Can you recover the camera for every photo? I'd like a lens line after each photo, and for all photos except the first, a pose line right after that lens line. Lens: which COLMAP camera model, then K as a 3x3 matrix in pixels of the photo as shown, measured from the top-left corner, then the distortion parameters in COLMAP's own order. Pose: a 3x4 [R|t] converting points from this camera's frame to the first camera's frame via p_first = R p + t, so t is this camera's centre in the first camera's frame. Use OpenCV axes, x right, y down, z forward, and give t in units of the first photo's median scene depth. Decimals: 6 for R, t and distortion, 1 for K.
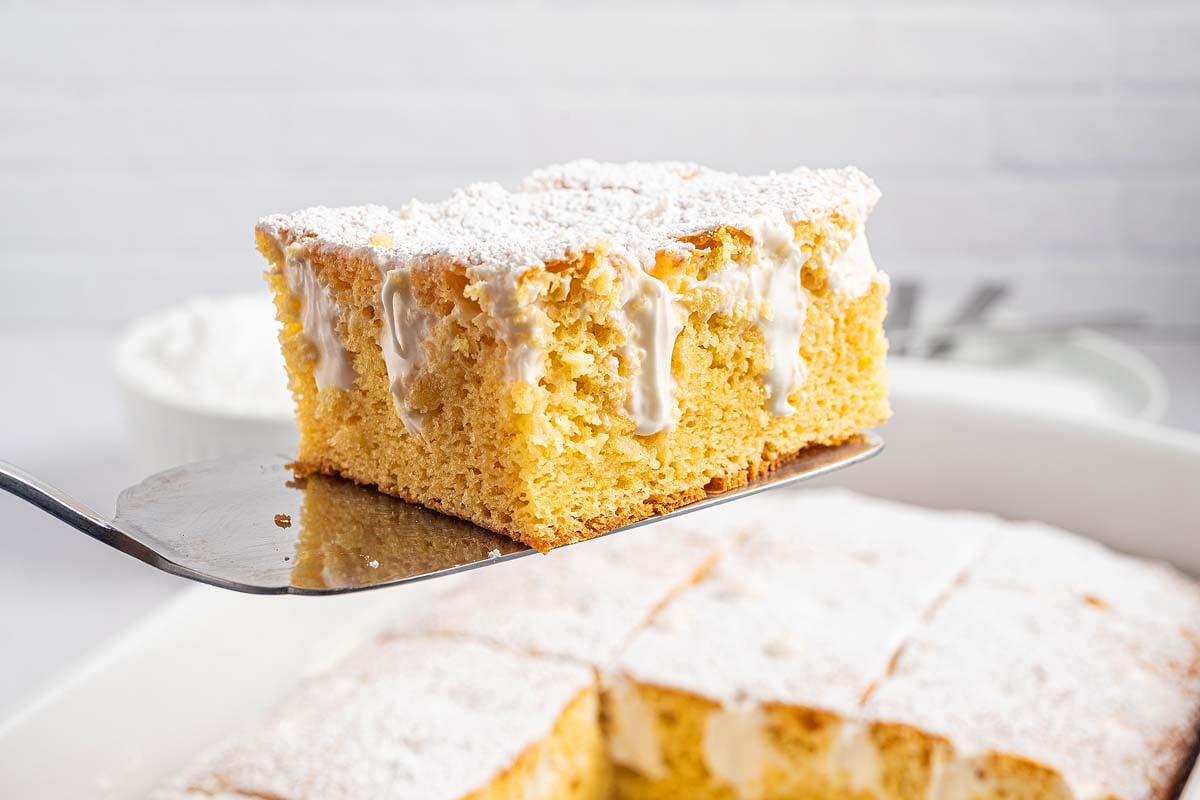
lens RADIAL K [[2031.2, 0, 602.6], [0, 2031.2, 463.9], [0, 0, 1]] dist [-0.056253, 0.007166]
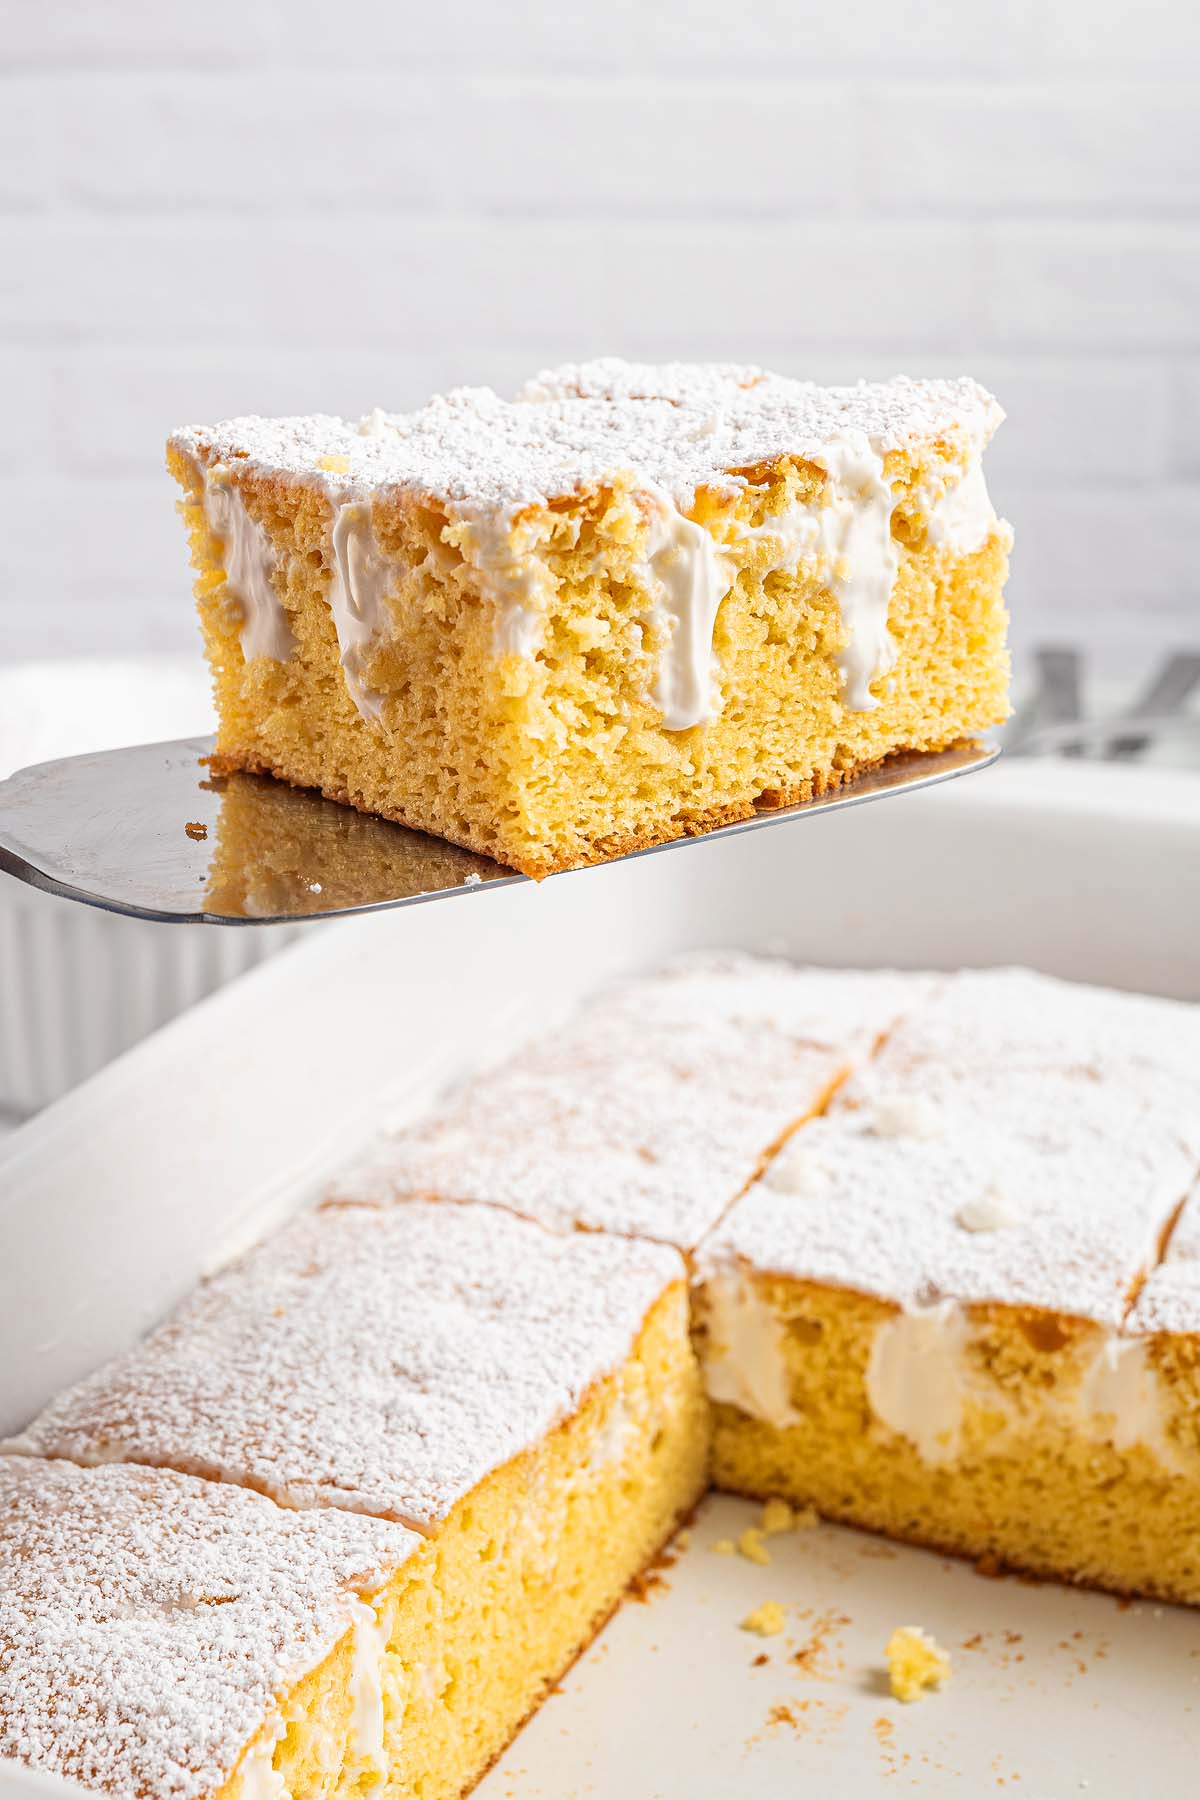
lens RADIAL K [[3046.8, 0, 600.0], [0, 3046.8, 900.0], [0, 0, 1]] dist [-0.056253, 0.007166]
pose [[0.999592, 0.024962, -0.013913, 0.009793], [-0.024453, 0.999065, 0.035644, 0.009094], [0.014790, -0.035290, 0.999268, -0.133441]]
